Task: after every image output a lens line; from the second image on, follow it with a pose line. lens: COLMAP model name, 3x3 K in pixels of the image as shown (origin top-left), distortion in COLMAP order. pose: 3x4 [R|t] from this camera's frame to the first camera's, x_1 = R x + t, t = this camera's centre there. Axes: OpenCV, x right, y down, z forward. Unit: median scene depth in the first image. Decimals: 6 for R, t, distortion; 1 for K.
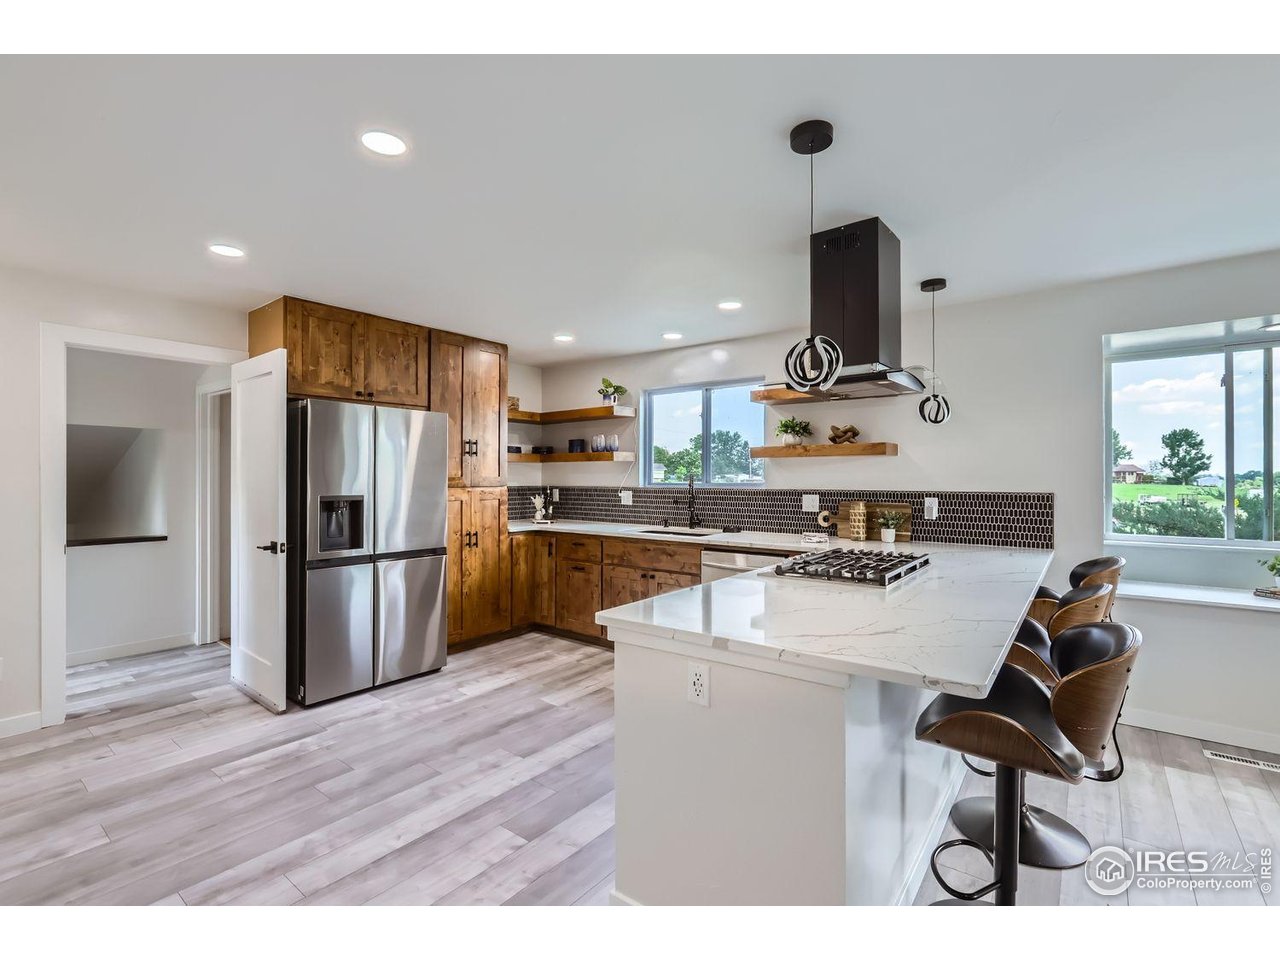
lens RADIAL K [[559.6, 0, 640.0], [0, 559.6, 480.0], [0, 0, 1]] dist [-0.001801, 0.000039]
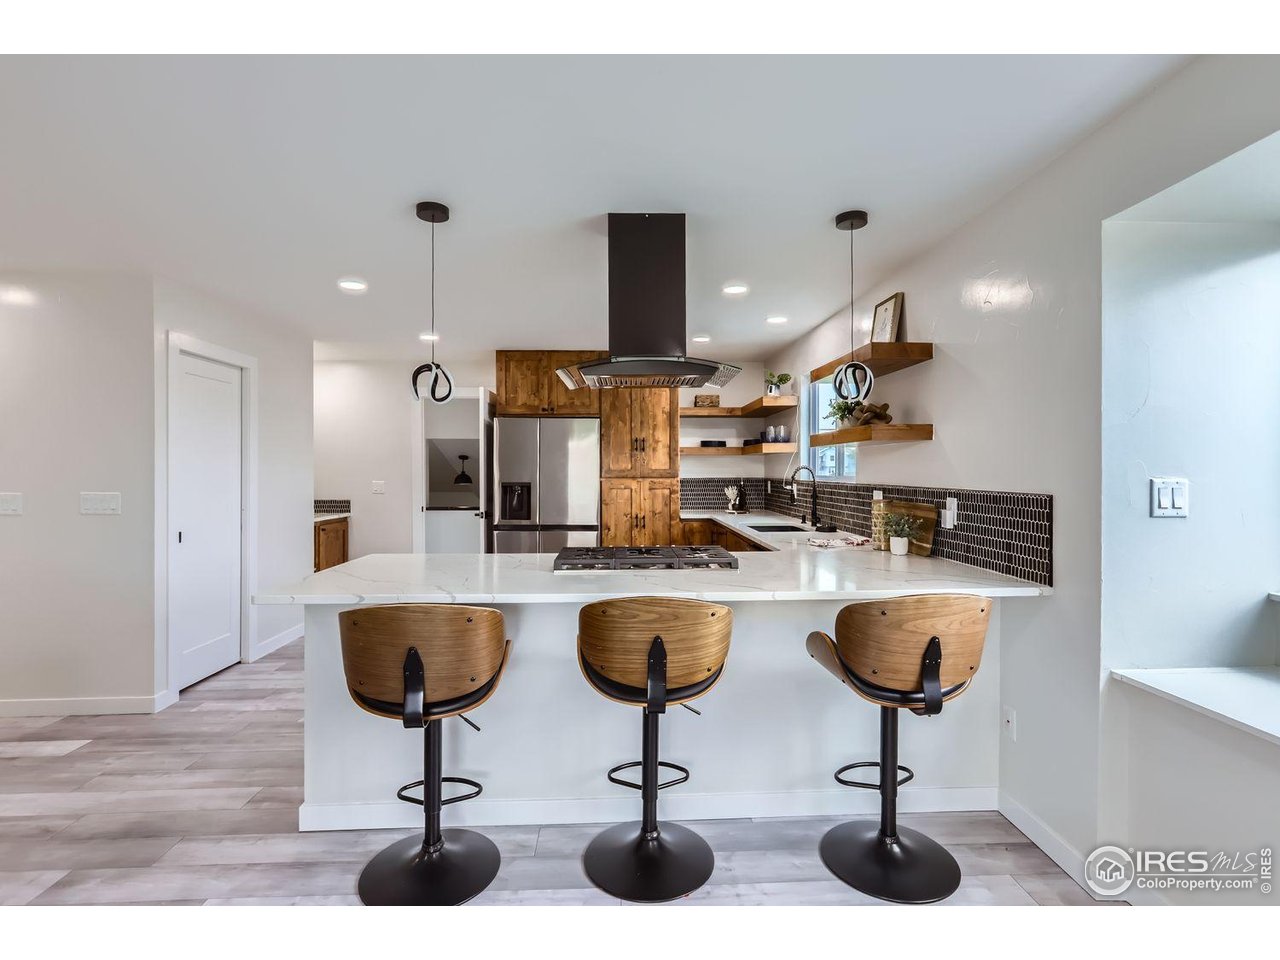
lens RADIAL K [[588.0, 0, 640.0], [0, 588.0, 480.0], [0, 0, 1]] dist [-0.004763, 0.000467]
pose [[0.674274, 0.012215, -0.738380, 0.618597], [-0.002293, 0.999893, 0.014448, -0.000761], [0.738478, -0.008049, 0.674230, 0.158939]]
